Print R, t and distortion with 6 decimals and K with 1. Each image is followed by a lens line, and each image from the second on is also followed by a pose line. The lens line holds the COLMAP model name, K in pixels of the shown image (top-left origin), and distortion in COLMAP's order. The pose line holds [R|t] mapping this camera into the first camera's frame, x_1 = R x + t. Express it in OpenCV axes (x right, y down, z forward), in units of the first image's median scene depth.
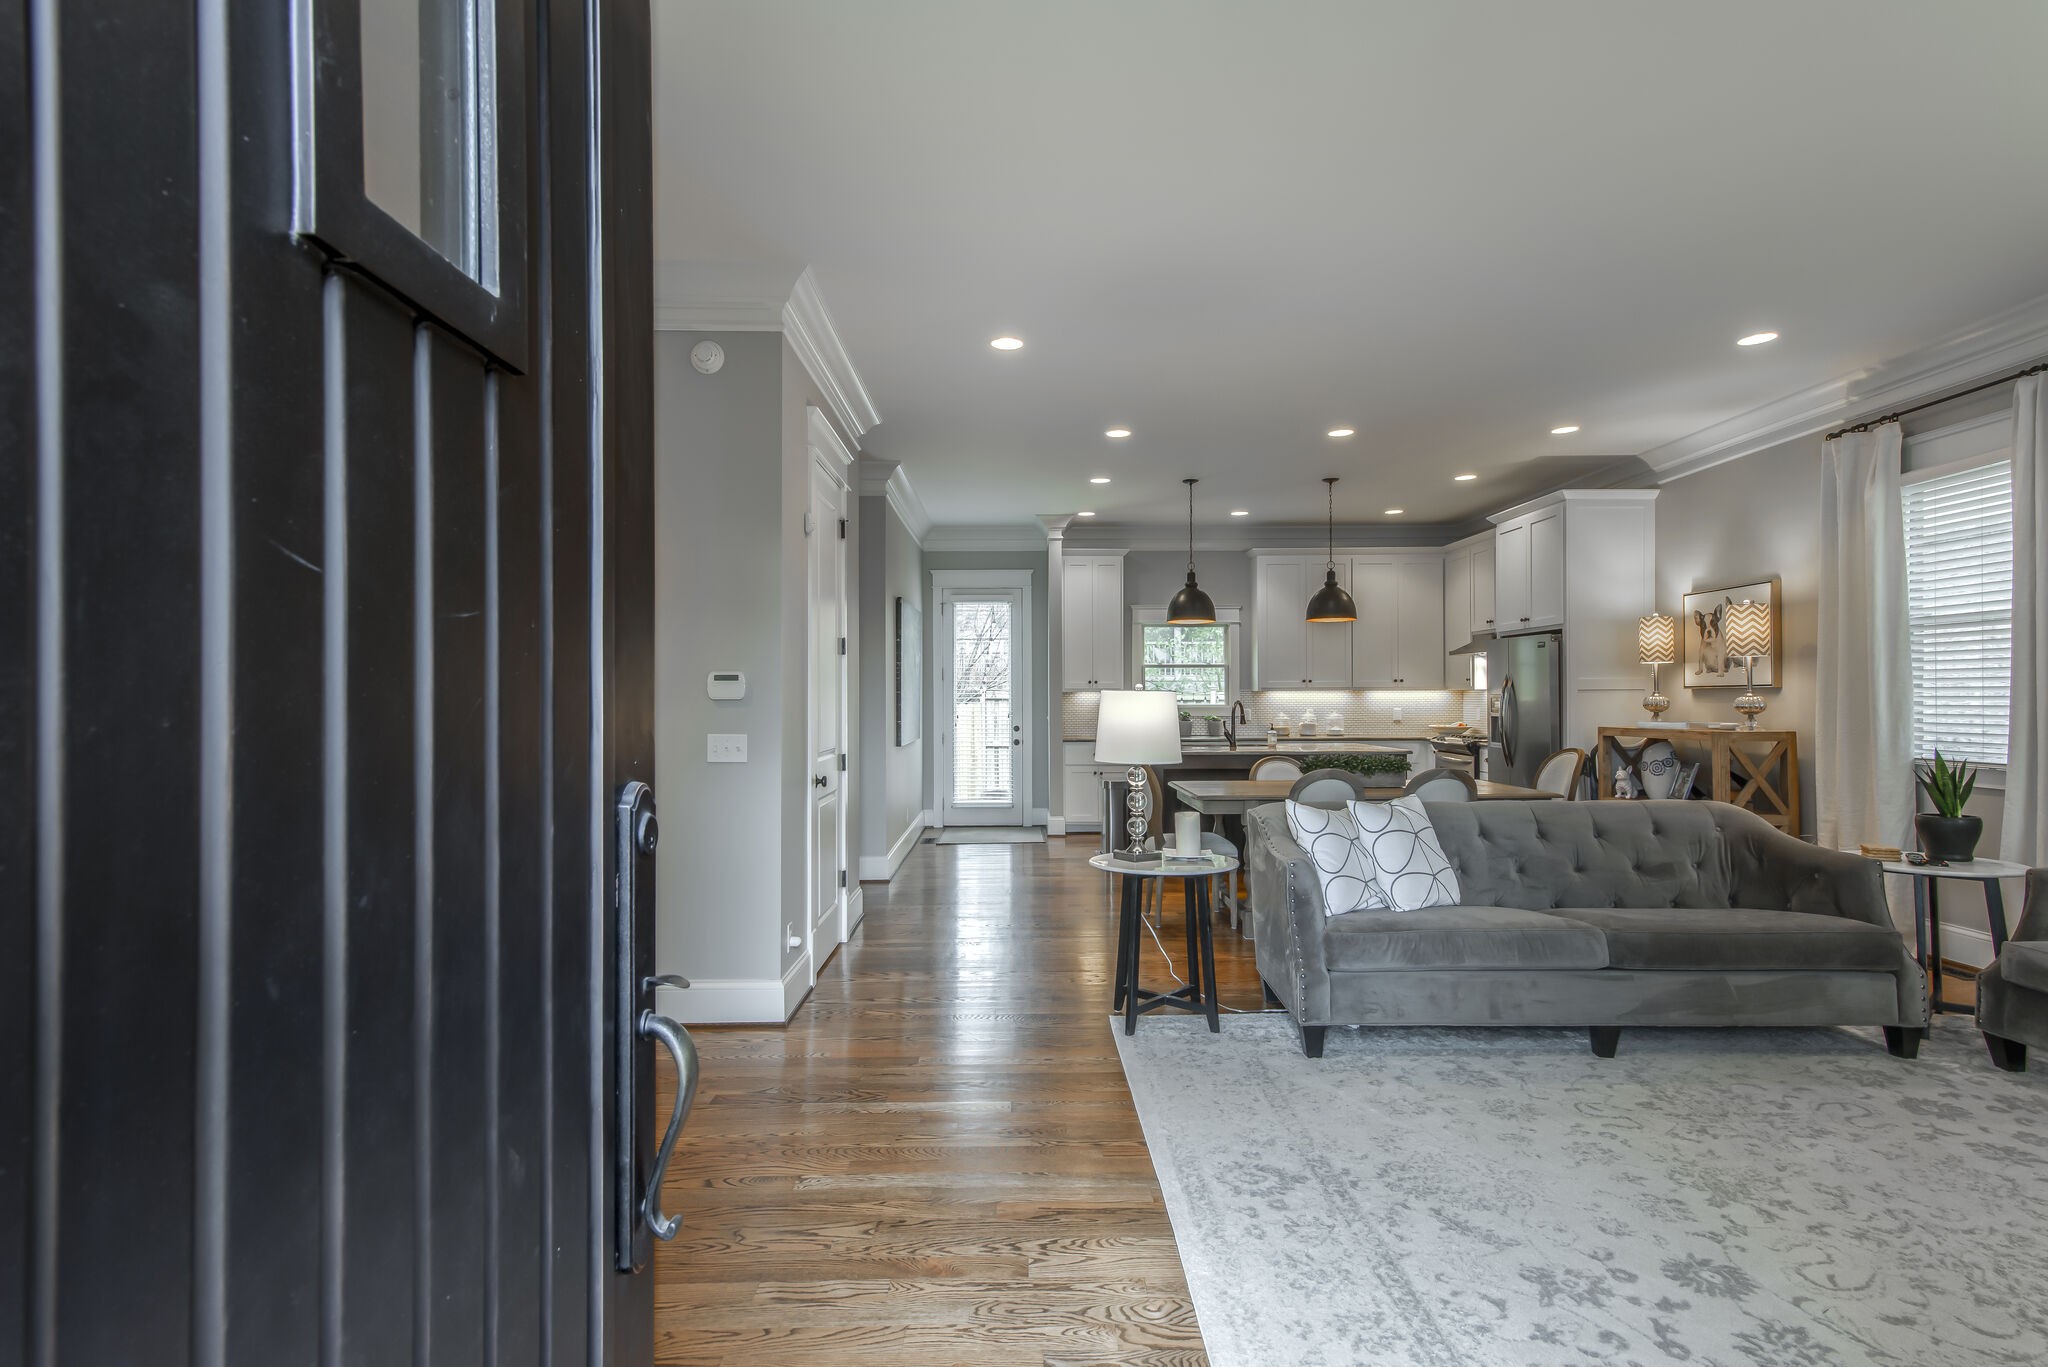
lens RADIAL K [[990.8, 0, 1031.2], [0, 990.8, 691.3], [0, 0, 1]] dist [0.015570, -0.000166]
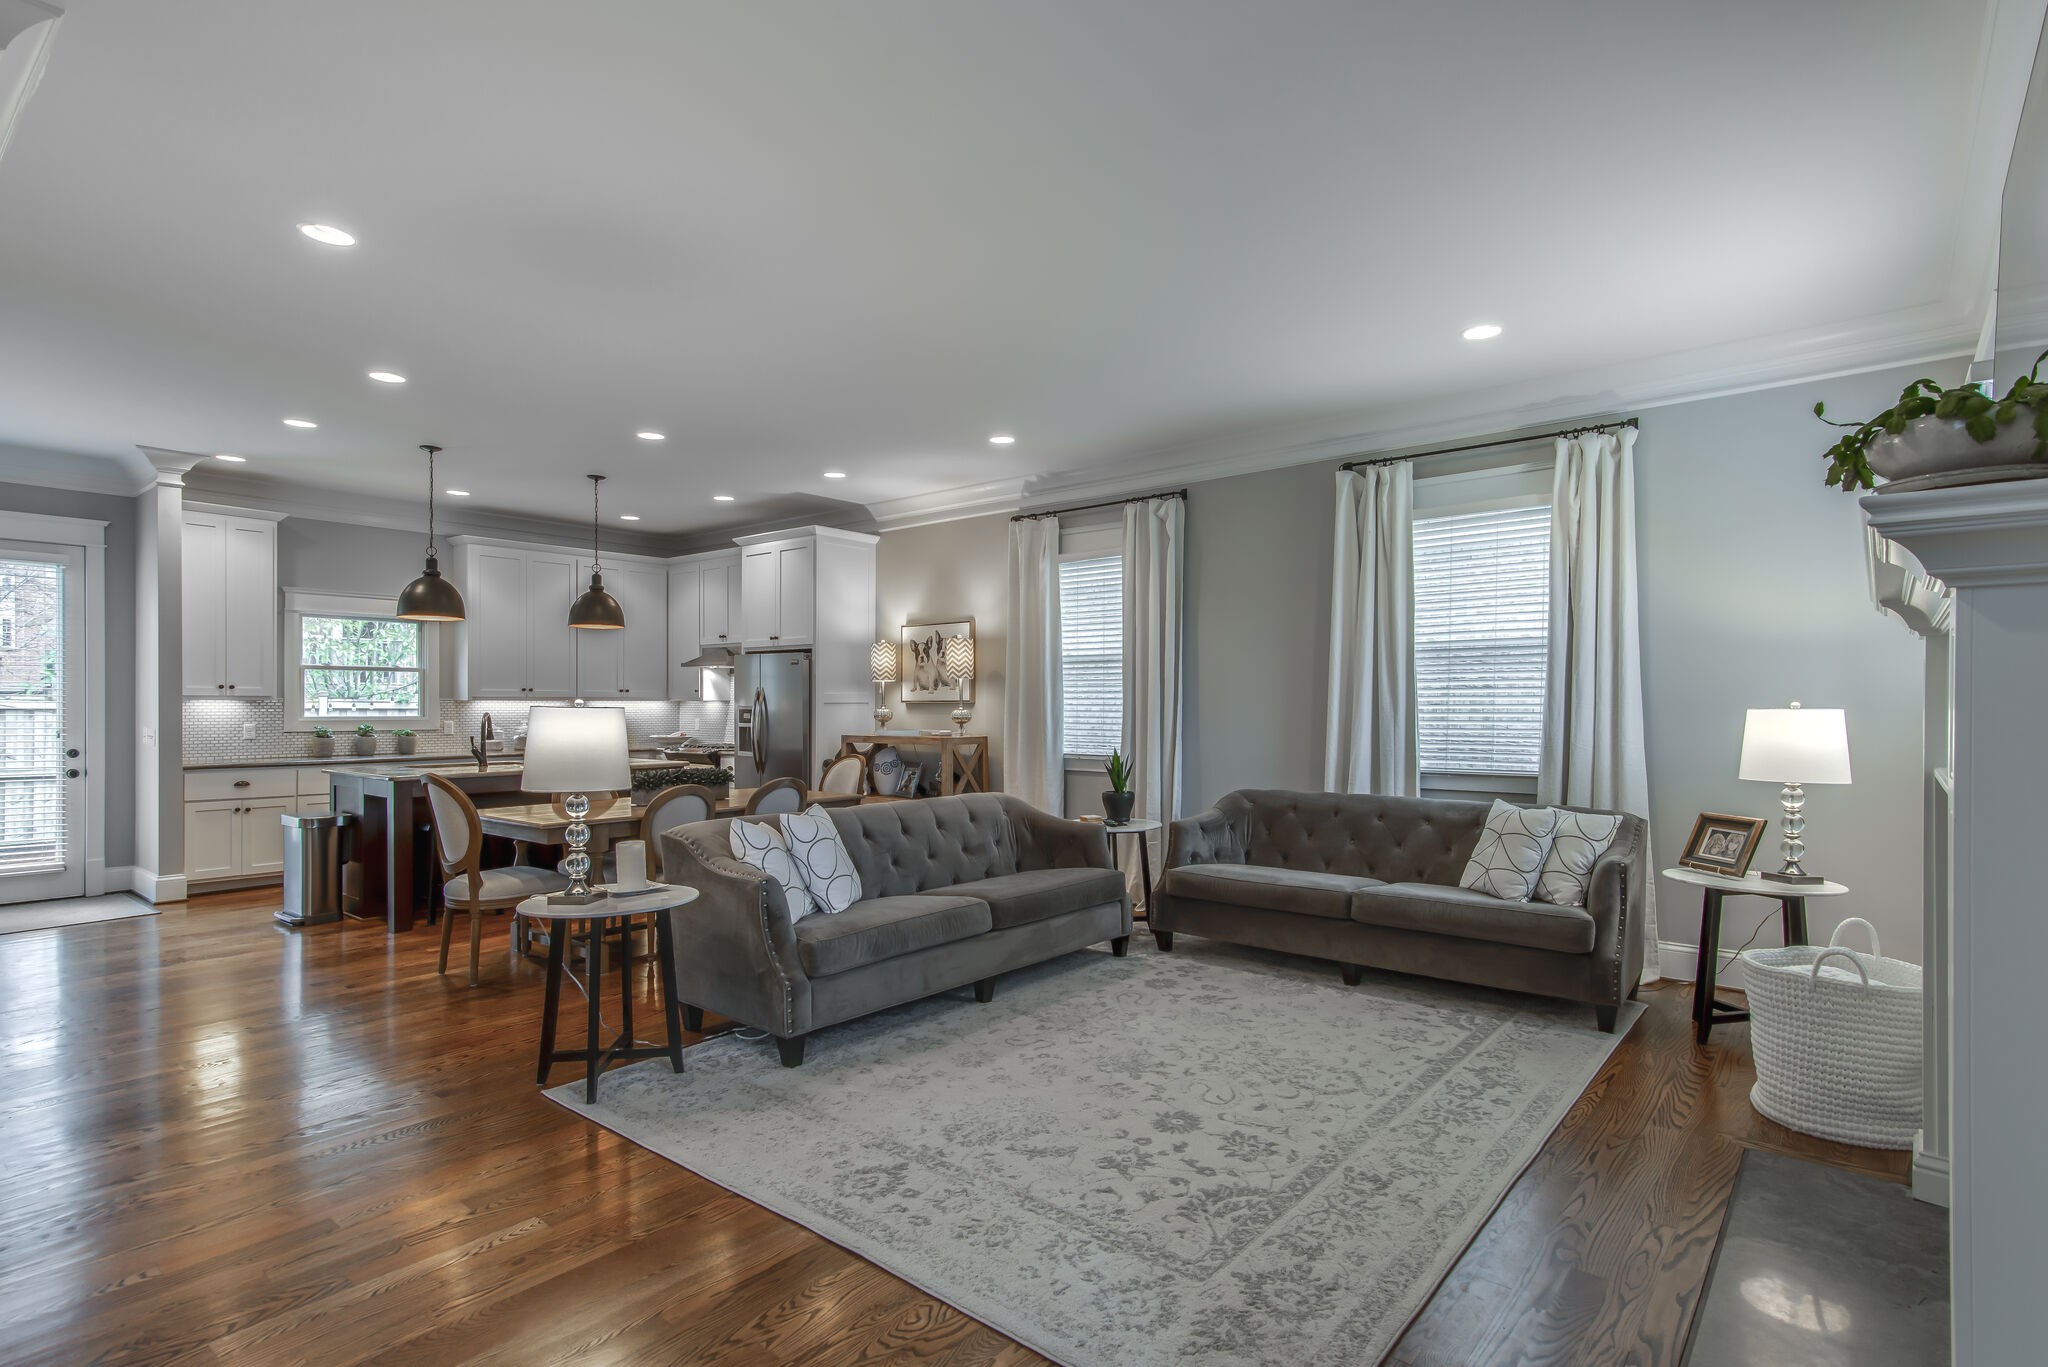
lens RADIAL K [[1009.5, 0, 1032.6], [0, 1009.5, 706.4], [0, 0, 1]] dist [0.018081, -0.000139]
pose [[0.647493, 0.002189, 0.762069, -0.210806], [-0.009197, 0.999946, 0.004941, -0.006308], [-0.762016, -0.010208, 0.647477, 0.083623]]
